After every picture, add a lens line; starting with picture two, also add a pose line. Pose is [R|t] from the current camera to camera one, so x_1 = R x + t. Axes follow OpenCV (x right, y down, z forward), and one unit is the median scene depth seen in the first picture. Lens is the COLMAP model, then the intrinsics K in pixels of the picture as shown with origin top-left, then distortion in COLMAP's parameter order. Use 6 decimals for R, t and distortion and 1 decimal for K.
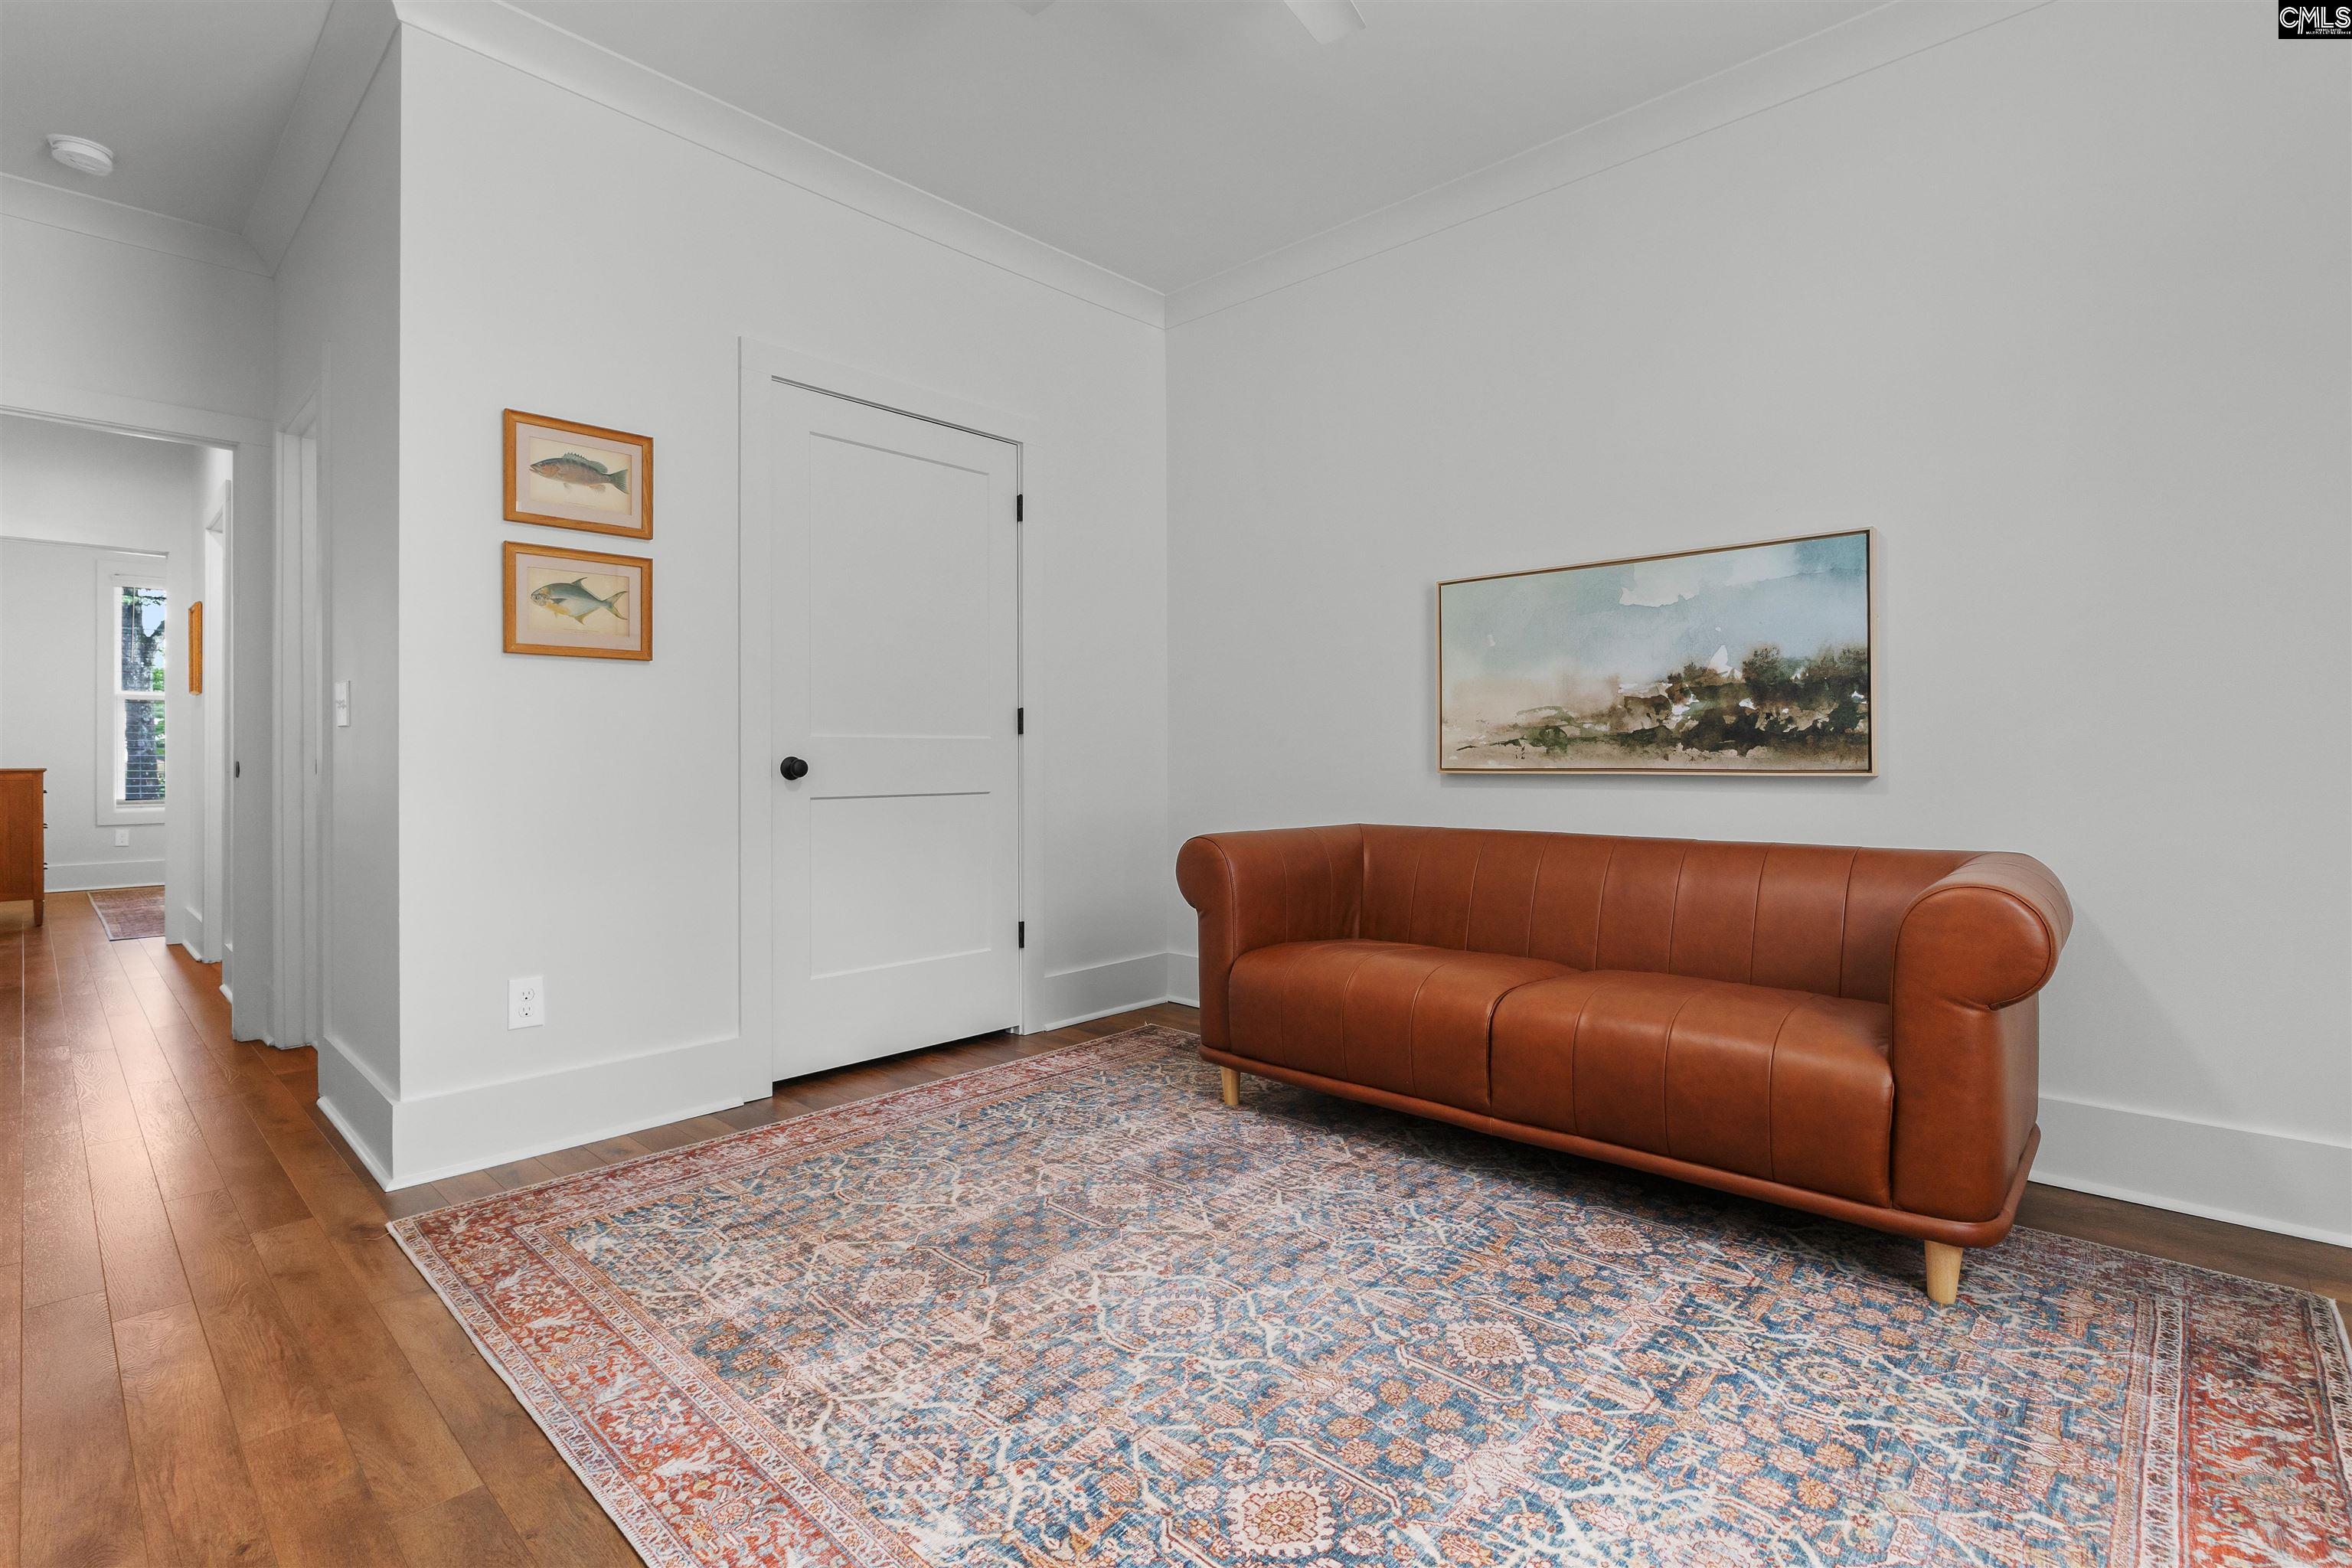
lens RADIAL K [[1087.6, 0, 1169.2], [0, 1087.6, 781.2], [0, 0, 1]] dist [-0.010287, 0.000160]
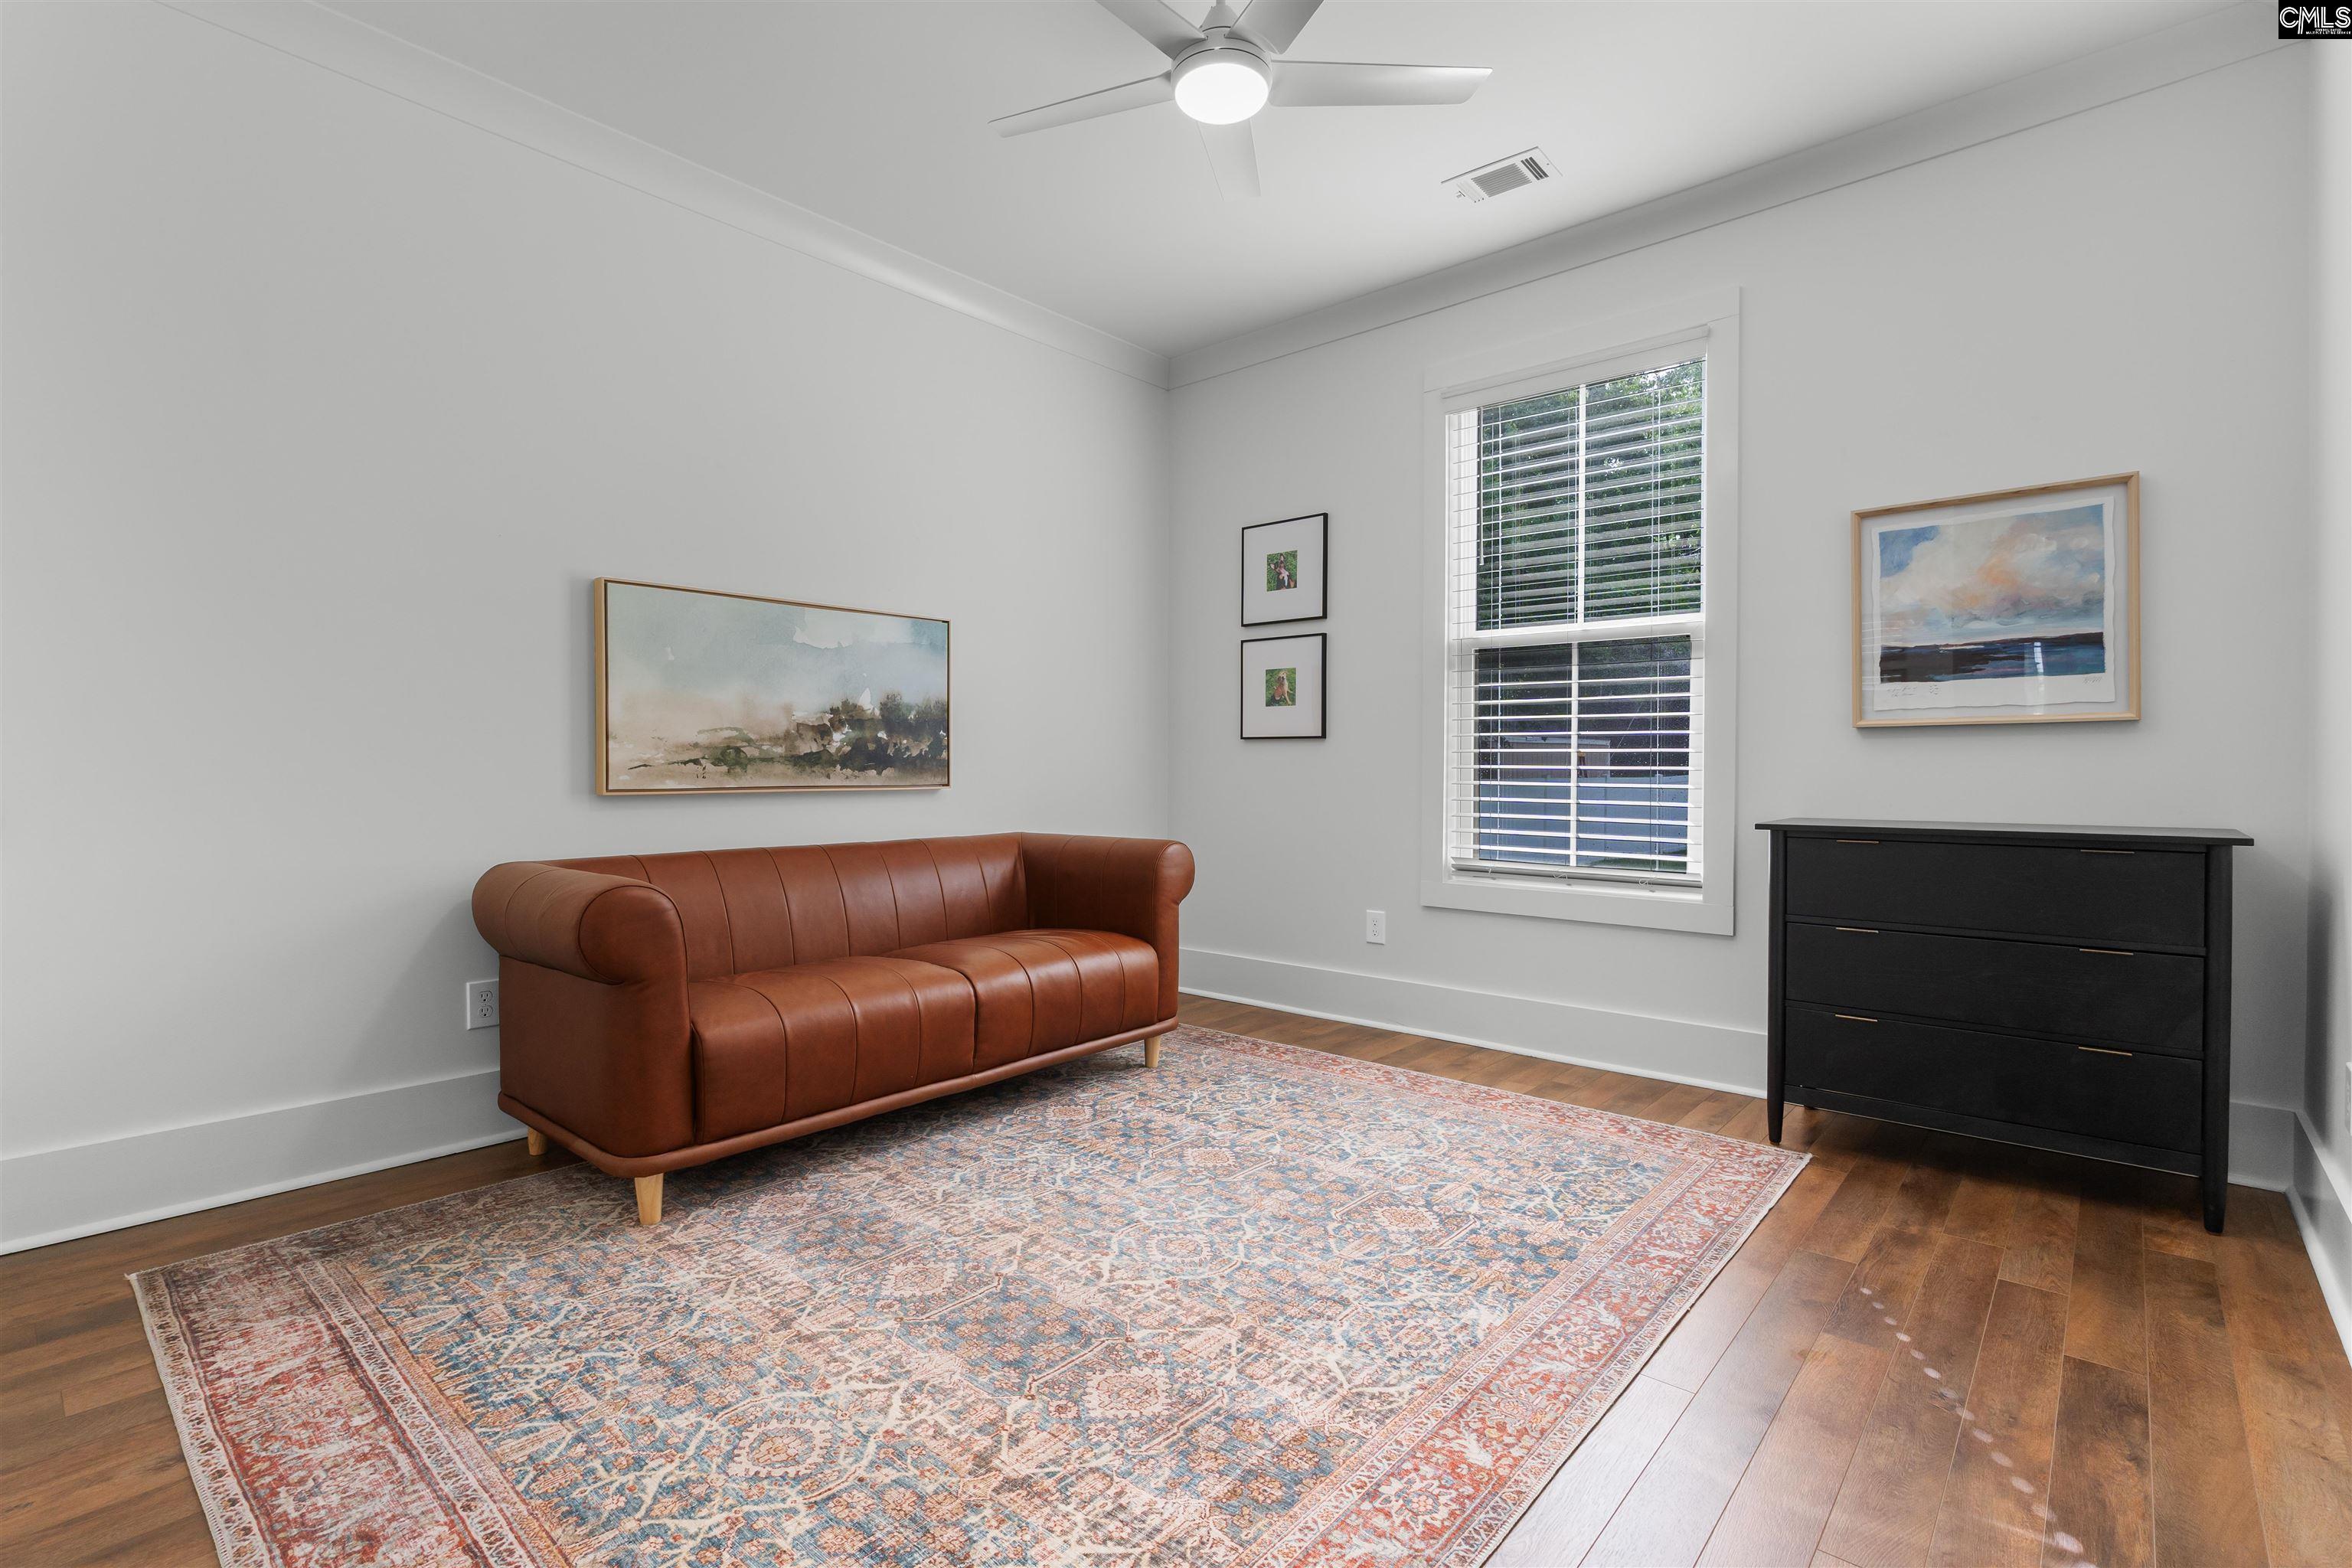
lens RADIAL K [[1087.6, 0, 1169.2], [0, 1087.6, 781.2], [0, 0, 1]] dist [-0.010287, 0.000160]
pose [[-0.035867, -0.009803, 0.999308, -0.850070], [0.021691, 0.999709, 0.010585, -0.023562], [-0.999121, 0.022056, -0.035644, 0.752831]]
